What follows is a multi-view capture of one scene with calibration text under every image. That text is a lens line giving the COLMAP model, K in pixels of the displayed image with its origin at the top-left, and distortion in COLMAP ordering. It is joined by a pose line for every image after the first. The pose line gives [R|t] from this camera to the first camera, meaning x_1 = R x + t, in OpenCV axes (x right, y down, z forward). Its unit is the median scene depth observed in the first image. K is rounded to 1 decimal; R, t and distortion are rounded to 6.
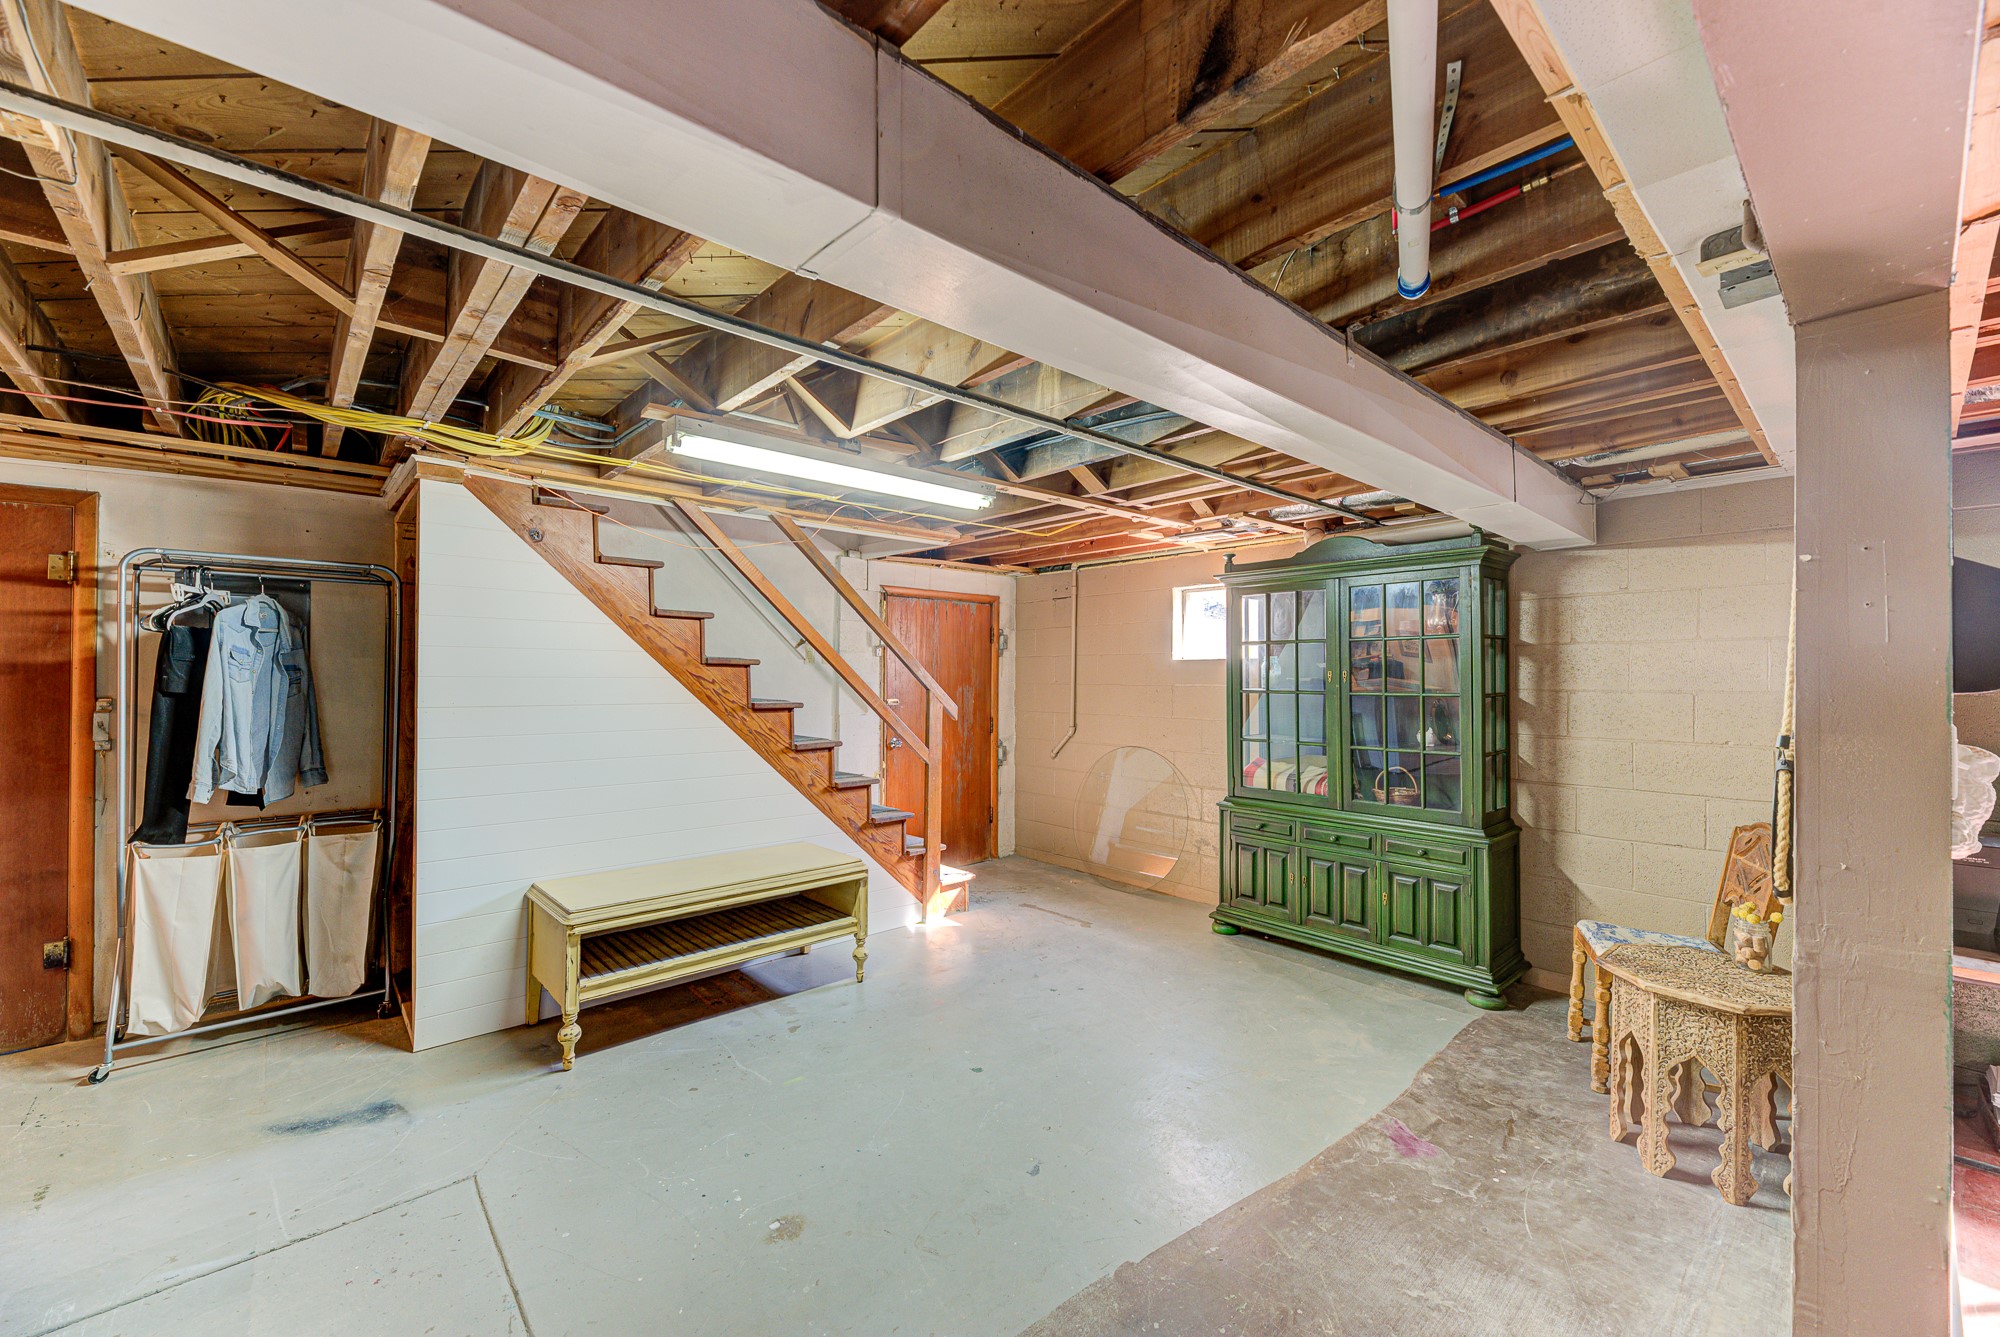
lens RADIAL K [[796.2, 0, 1002.9], [0, 796.2, 672.7], [0, 0, 1]] dist [0.007291, -0.001520]
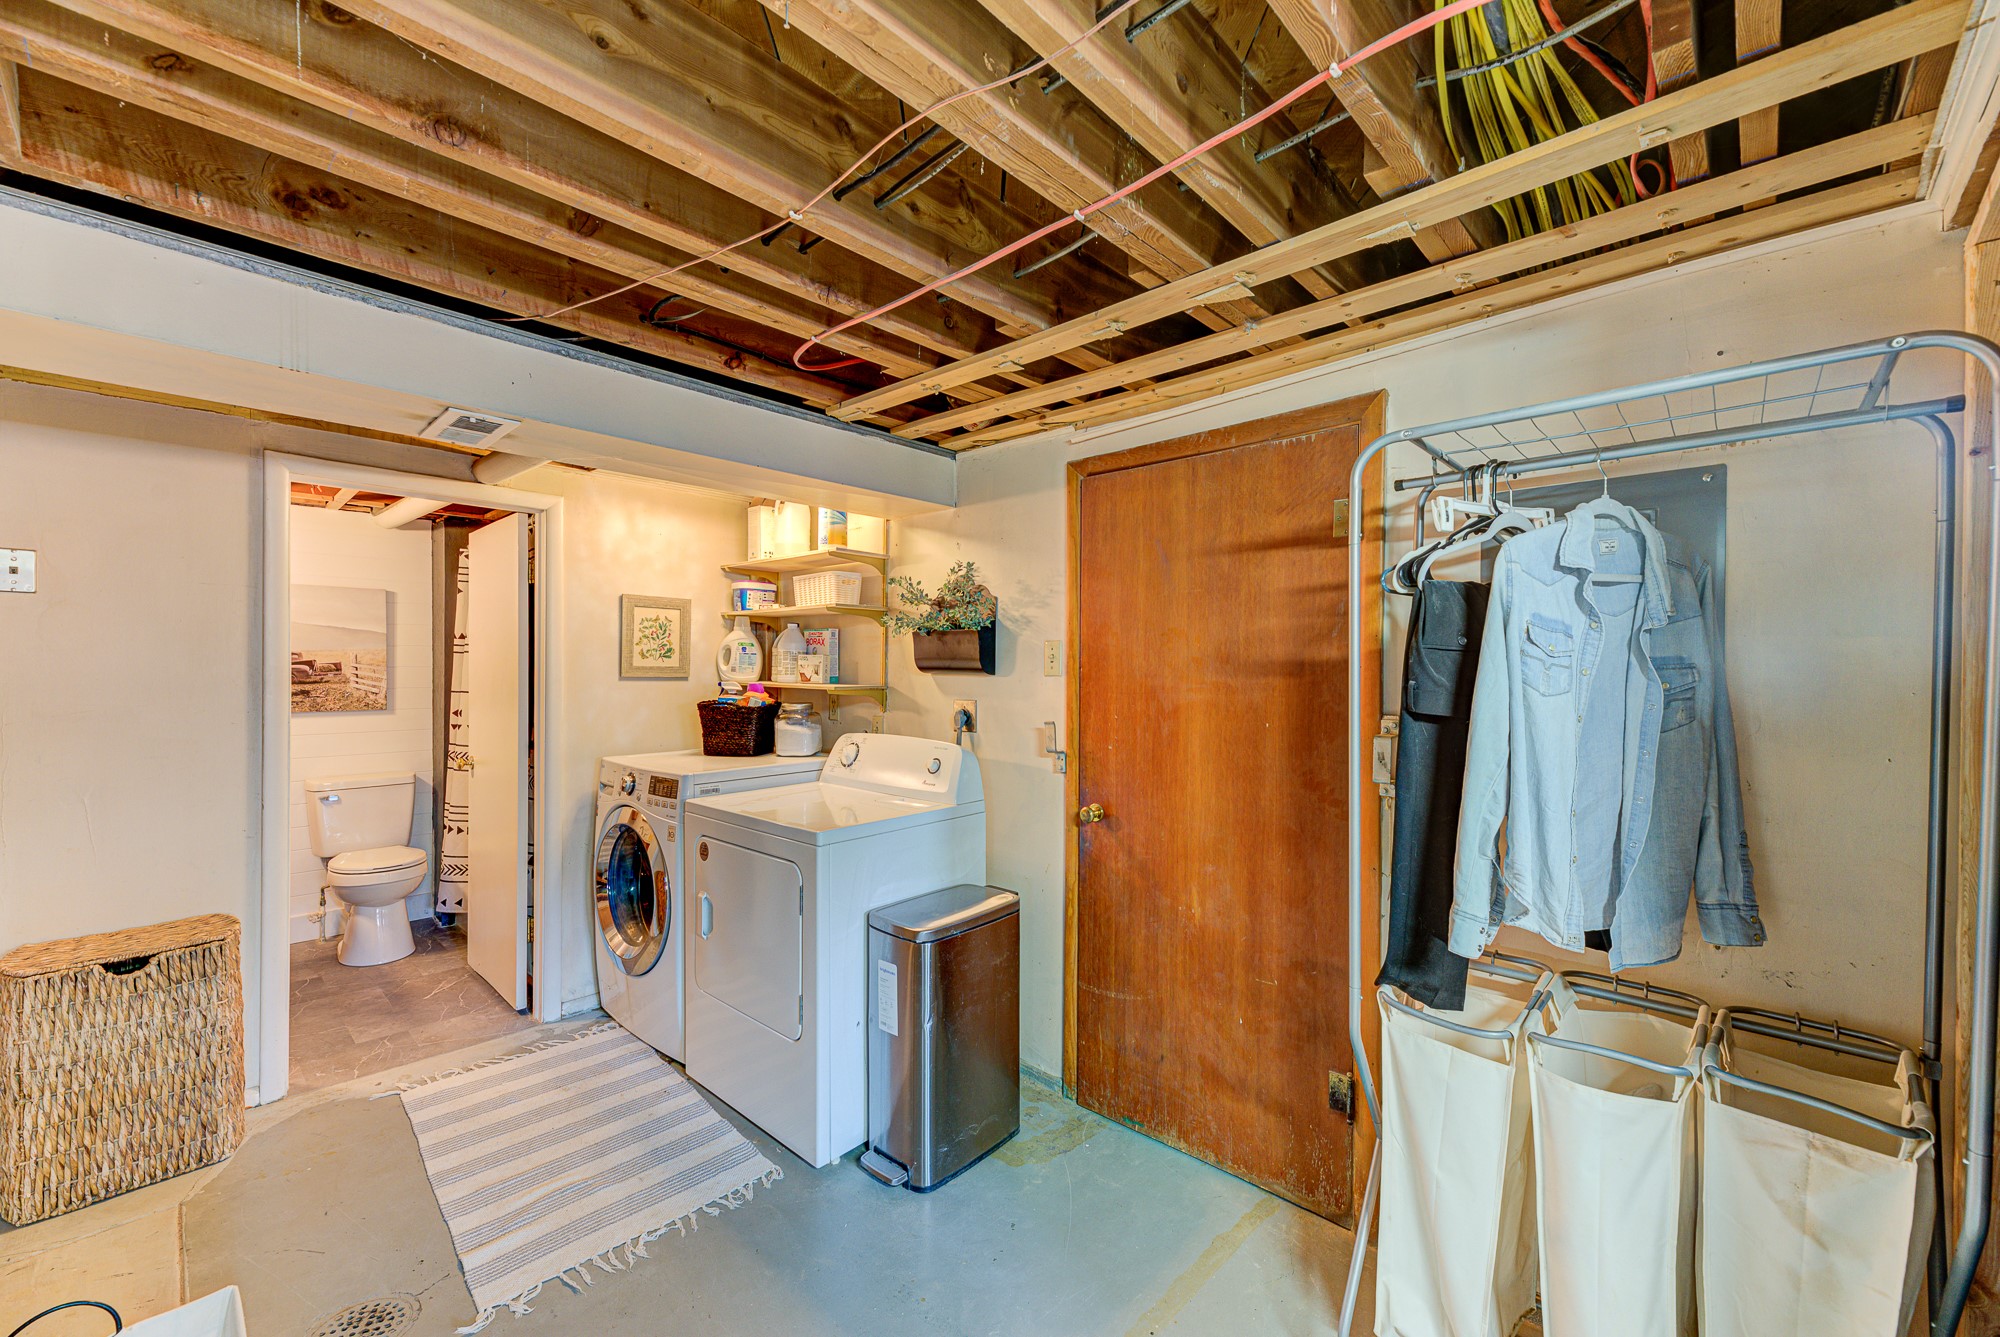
lens RADIAL K [[796.2, 0, 1006.2], [0, 796.2, 673.0], [0, 0, 1]] dist [0.007291, -0.001520]
pose [[0.086708, -0.000338, -0.996234, -0.477329], [-0.003334, 0.999994, -0.000629, 0.000342], [0.996228, 0.003376, 0.086707, 0.587973]]
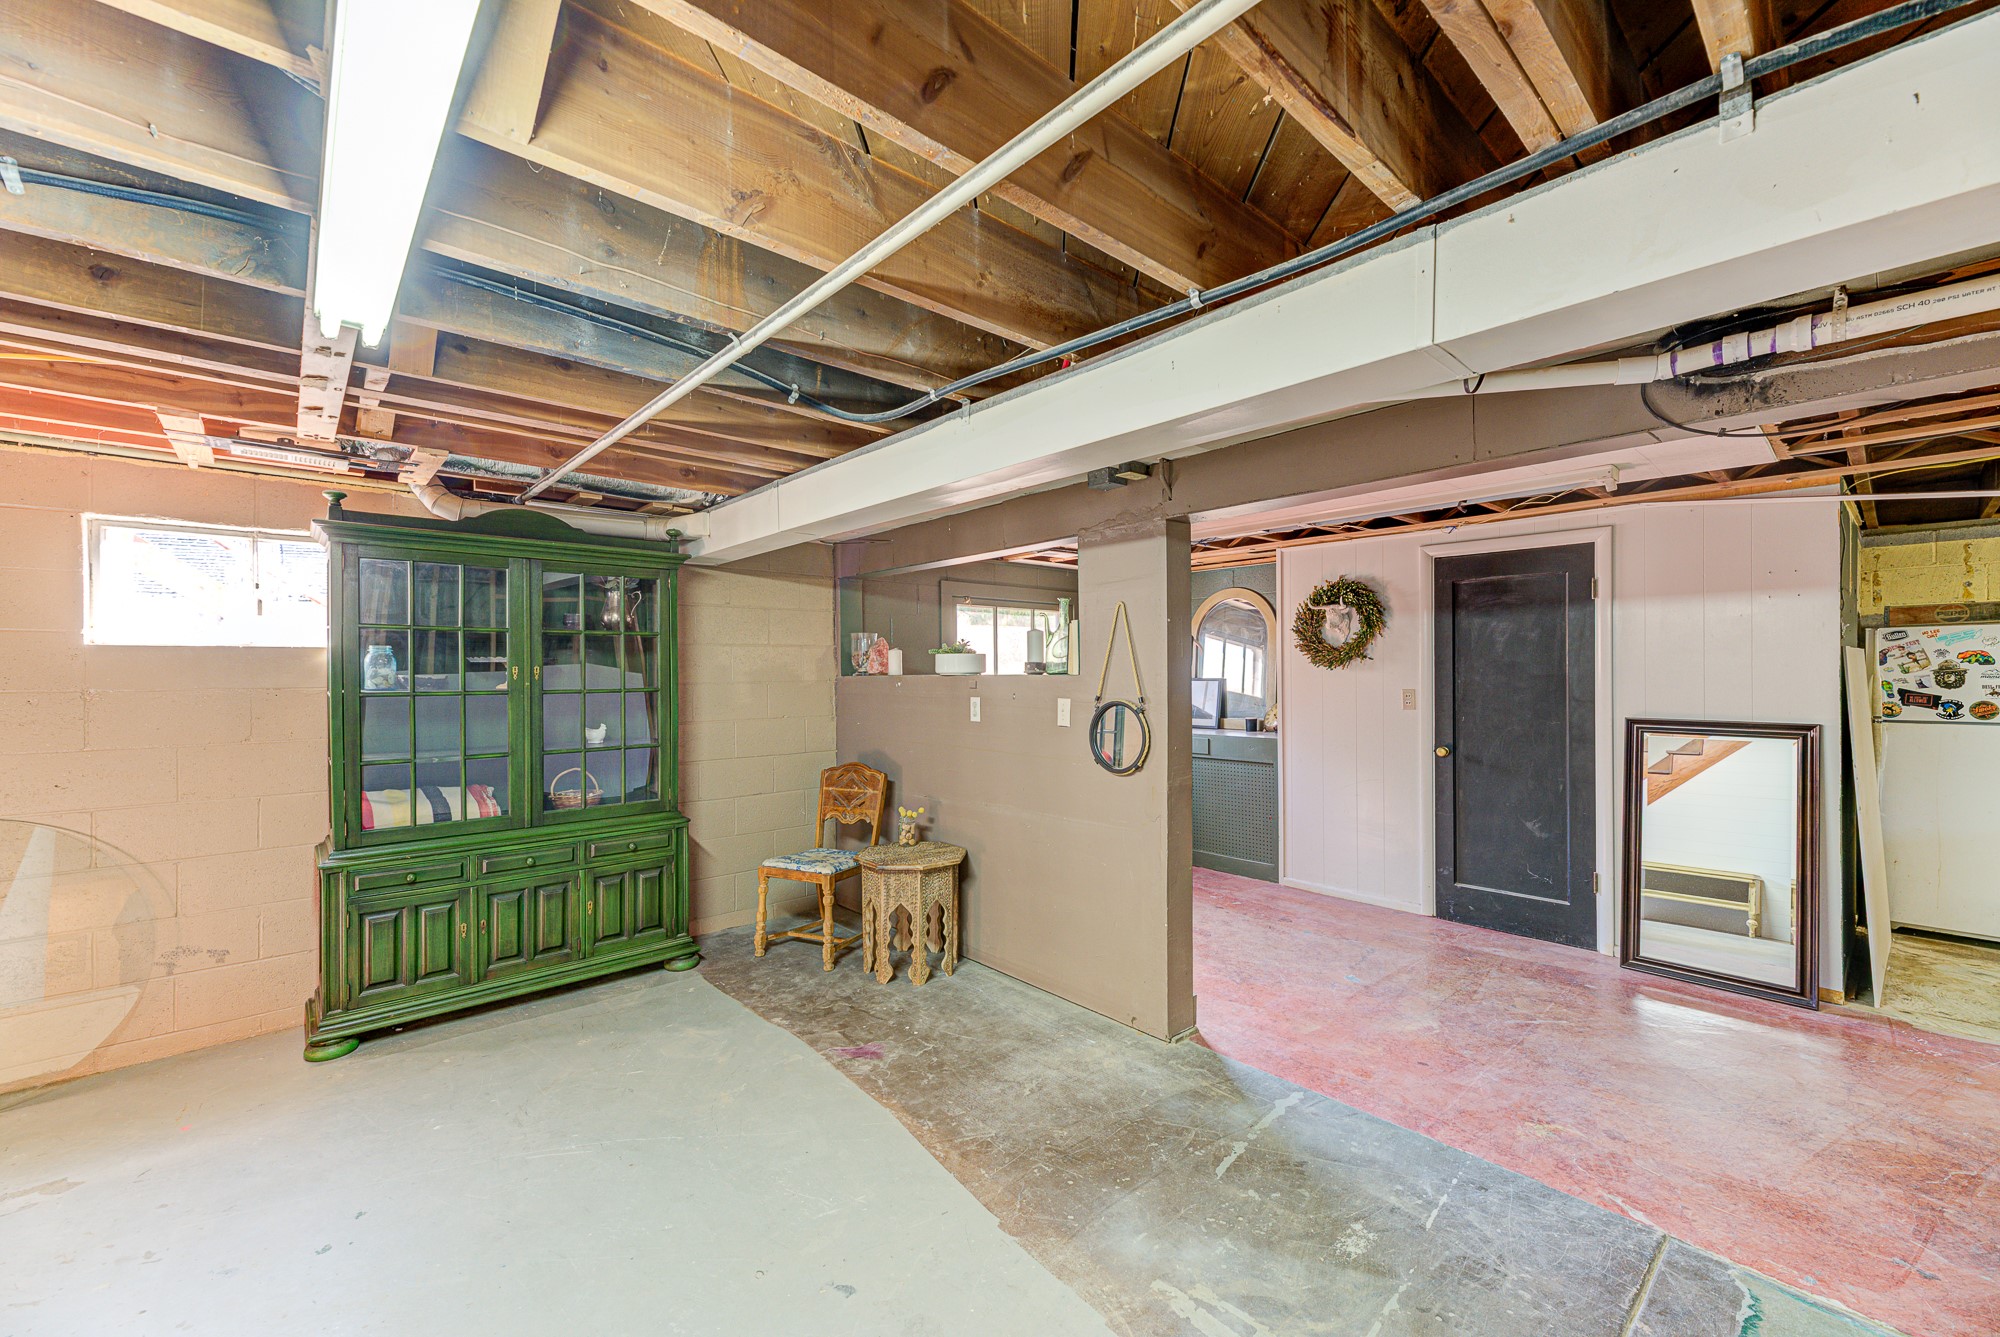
lens RADIAL K [[796.2, 0, 994.9], [0, 796.2, 677.5], [0, 0, 1]] dist [0.007291, -0.001520]
pose [[0.006629, -0.012036, 0.999906, -0.908612], [0.001996, 0.999926, 0.012023, 0.001356], [-0.999976, 0.001916, 0.006653, 1.019597]]
